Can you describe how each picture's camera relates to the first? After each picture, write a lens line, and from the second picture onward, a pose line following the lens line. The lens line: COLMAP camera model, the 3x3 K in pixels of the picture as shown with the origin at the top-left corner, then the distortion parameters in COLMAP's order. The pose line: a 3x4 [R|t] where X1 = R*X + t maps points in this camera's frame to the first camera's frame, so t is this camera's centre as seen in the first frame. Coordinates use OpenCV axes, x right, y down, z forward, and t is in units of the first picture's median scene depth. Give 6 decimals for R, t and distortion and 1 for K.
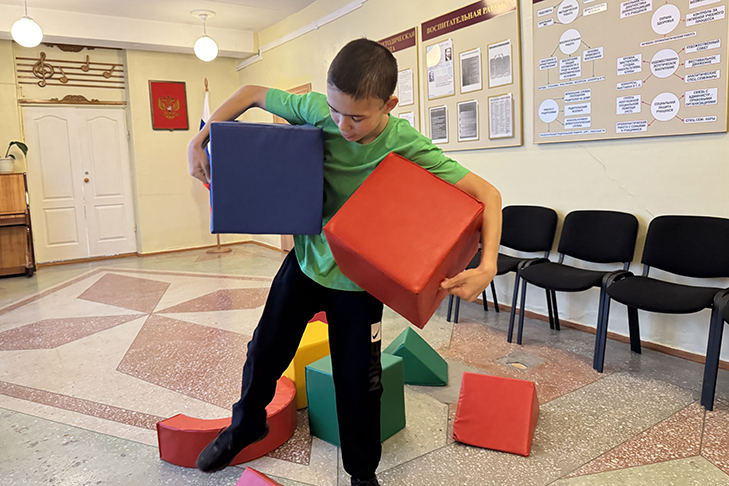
lens RADIAL K [[516.1, 0, 367.1], [0, 516.1, 245.9], [0, 0, 1]] dist [0.000577, -0.034038]
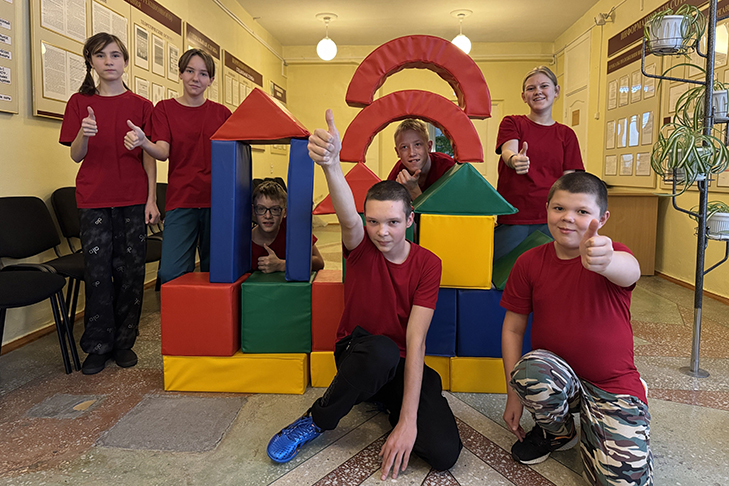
lens RADIAL K [[514.2, 0, 364.5], [0, 514.2, 243.0], [0, 0, 1]] dist [0.005073, -0.043153]
pose [[-0.789177, -0.069743, 0.610193, -0.502571], [0.097073, 0.966878, 0.236059, -0.139951], [-0.606446, 0.245525, -0.756268, 1.384751]]
